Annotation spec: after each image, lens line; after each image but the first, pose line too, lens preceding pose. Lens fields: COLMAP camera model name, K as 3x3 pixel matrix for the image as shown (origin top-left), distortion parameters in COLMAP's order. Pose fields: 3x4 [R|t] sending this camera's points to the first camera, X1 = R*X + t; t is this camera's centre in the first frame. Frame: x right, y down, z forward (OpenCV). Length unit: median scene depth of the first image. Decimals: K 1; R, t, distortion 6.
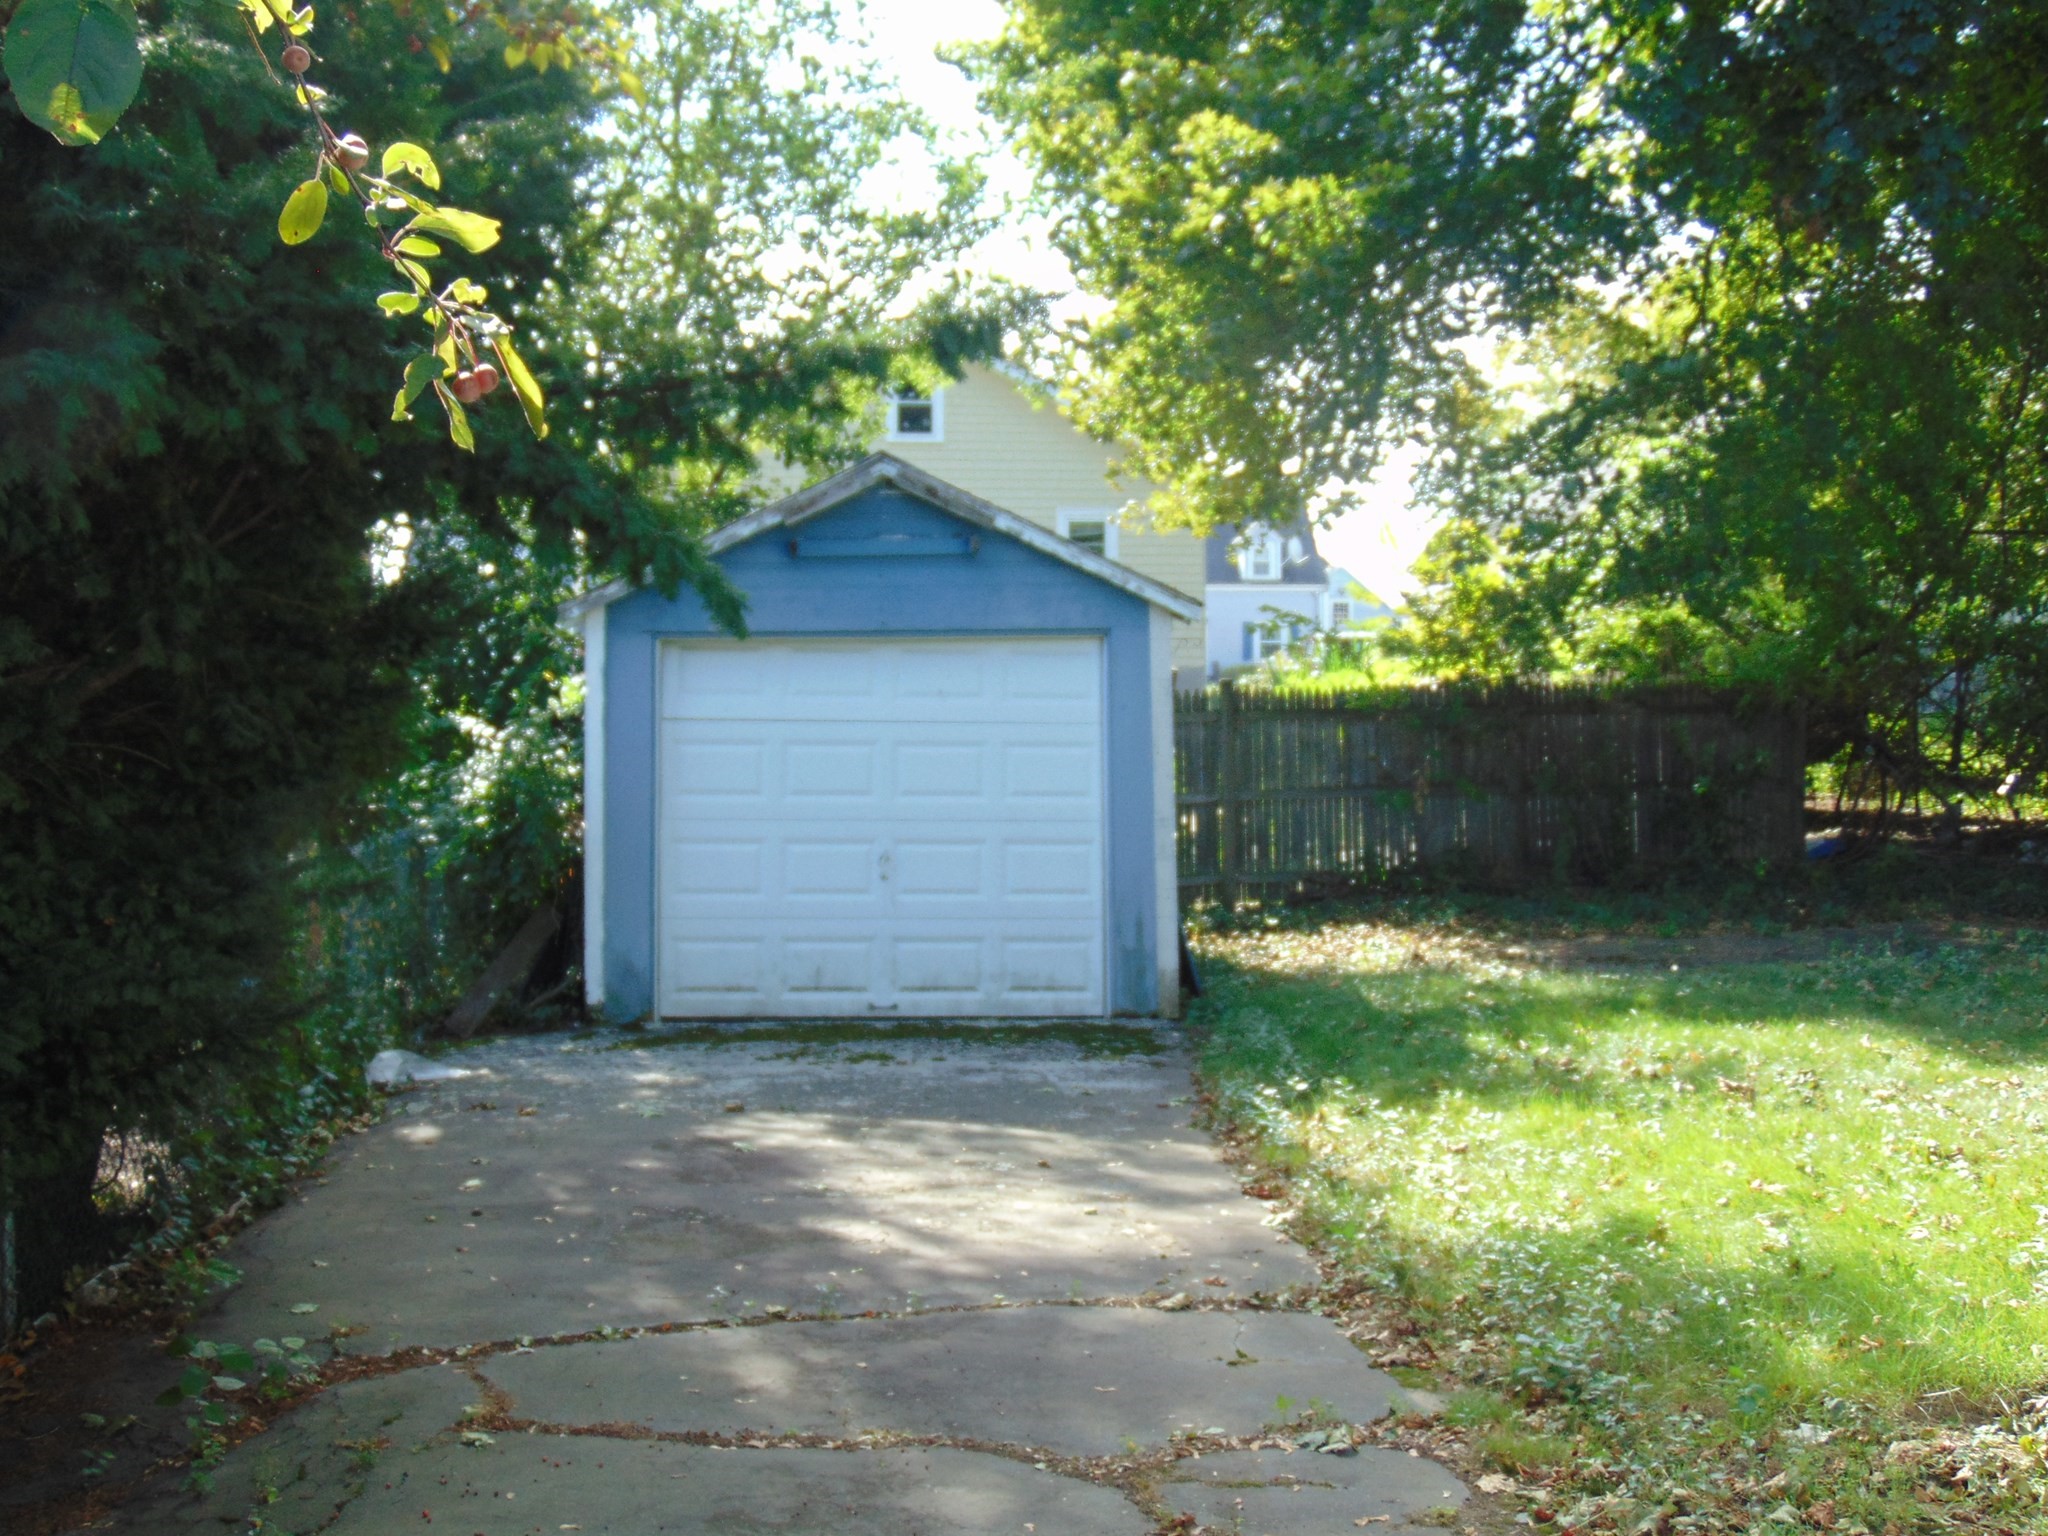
lens RADIAL K [[2546.7, 0, 1024.0], [0, 2546.7, 768.0], [0, 0, 1]] dist [0.028147, 0.033810]
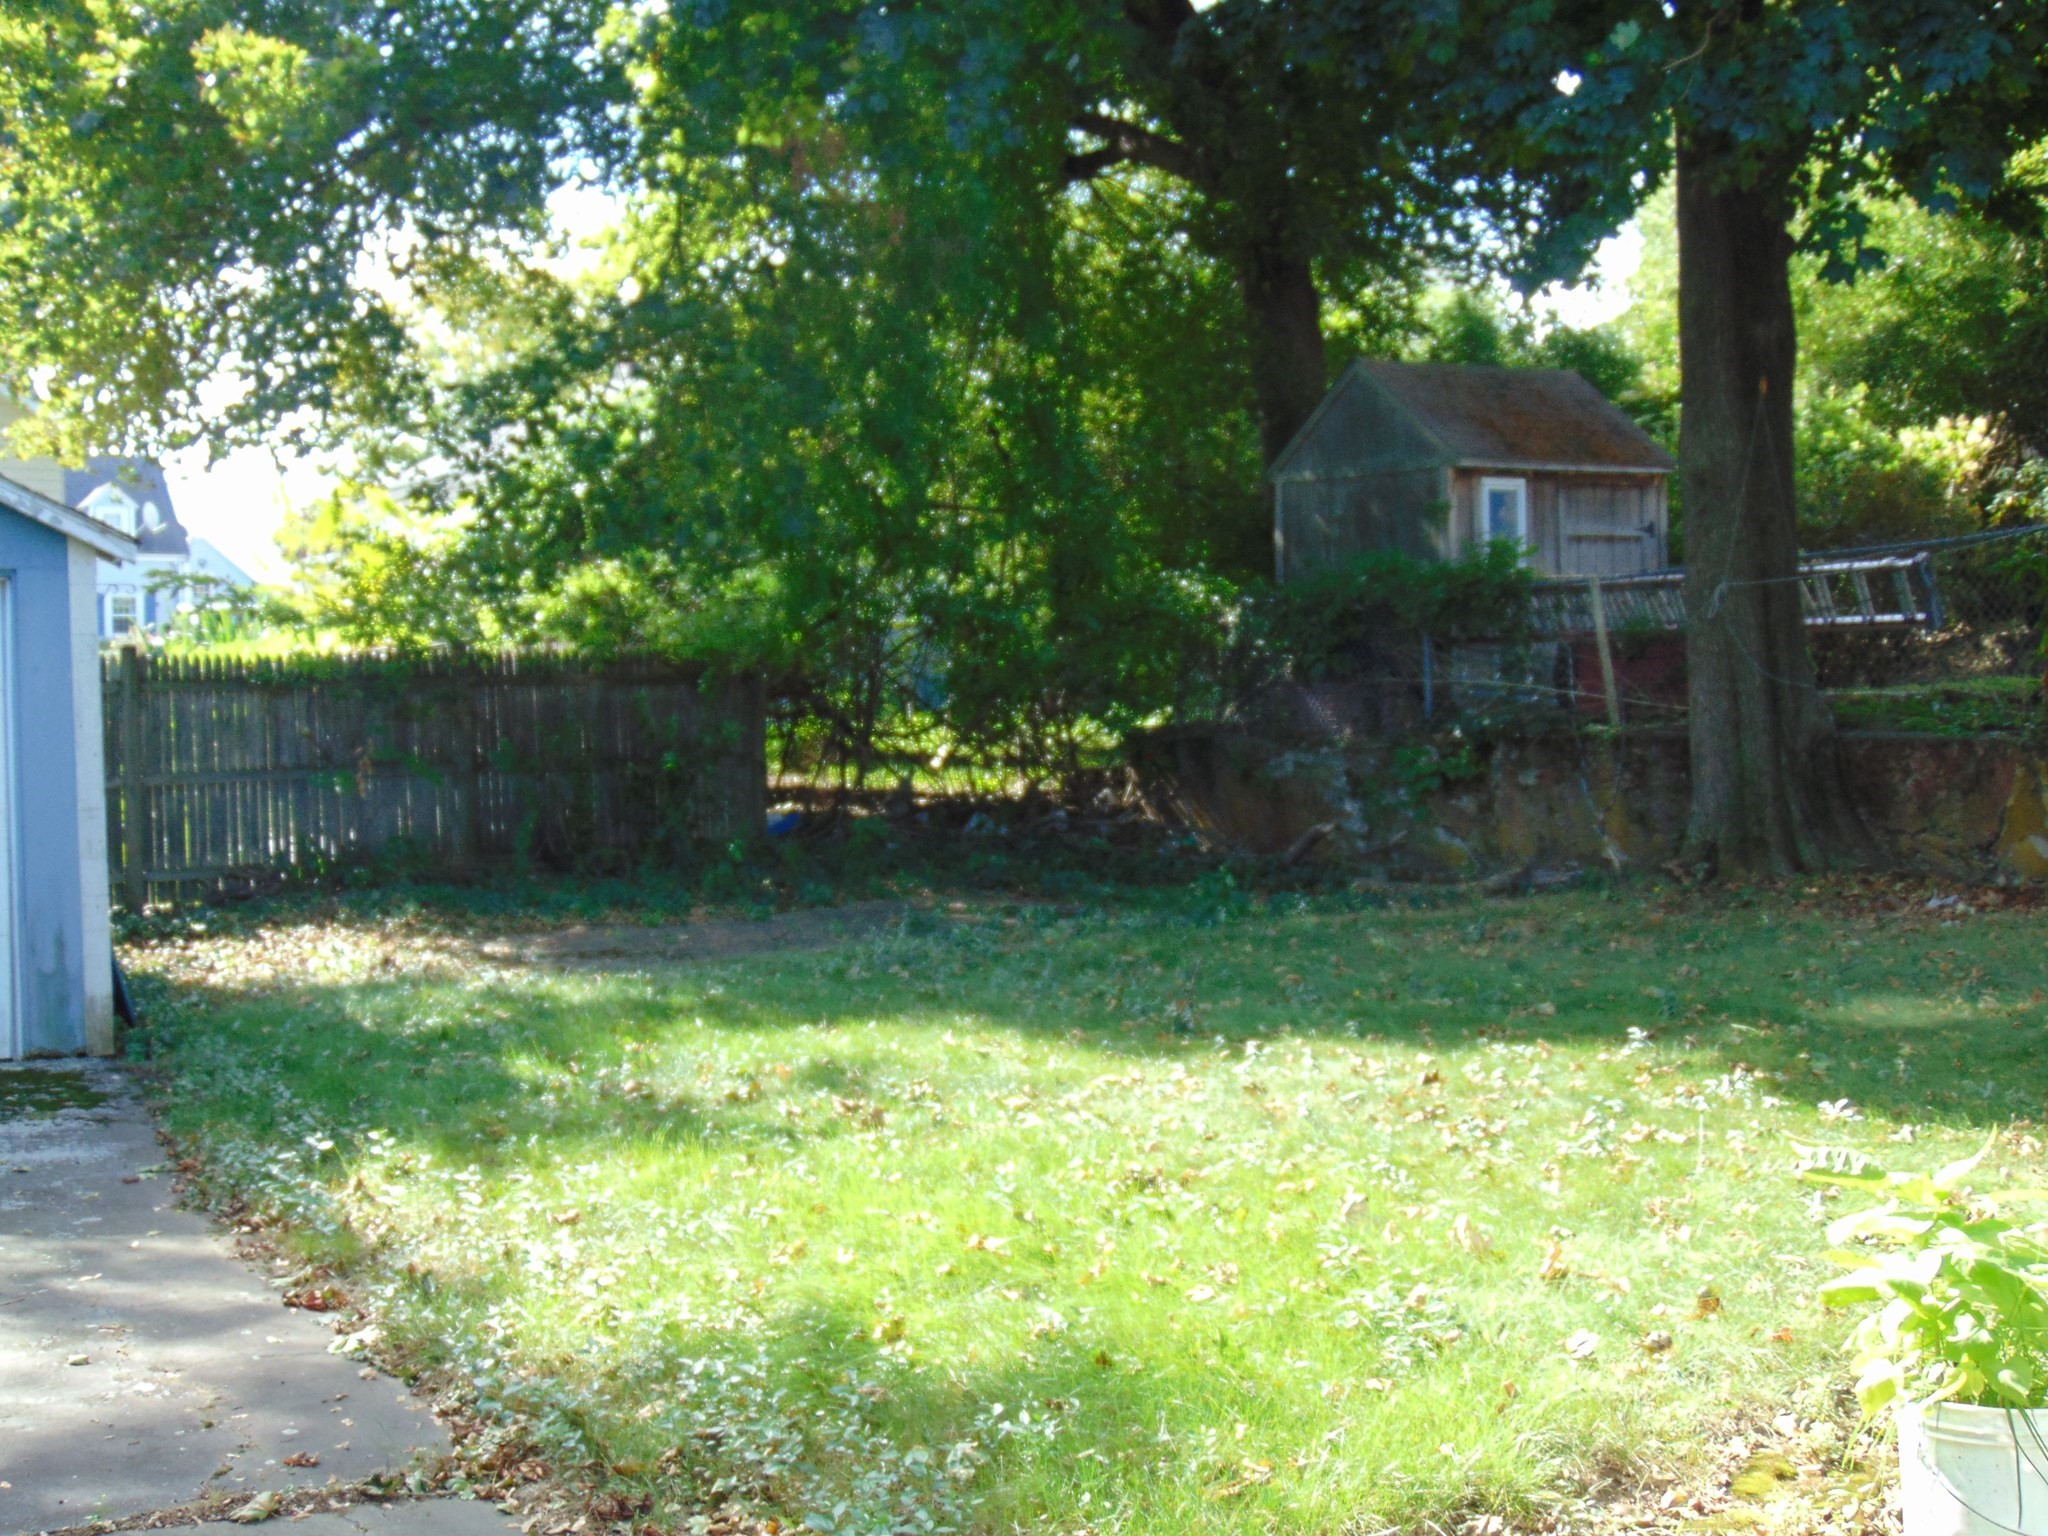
lens RADIAL K [[2446.1, 0, 1024.0], [0, 2446.1, 768.0], [0, 0, 1]] dist [-0.013465, 0.029033]
pose [[0.893338, -0.012587, 0.449209, -0.028340], [0.009790, 0.999916, 0.008548, 0.003628], [-0.449278, -0.003239, 0.893386, 0.183347]]
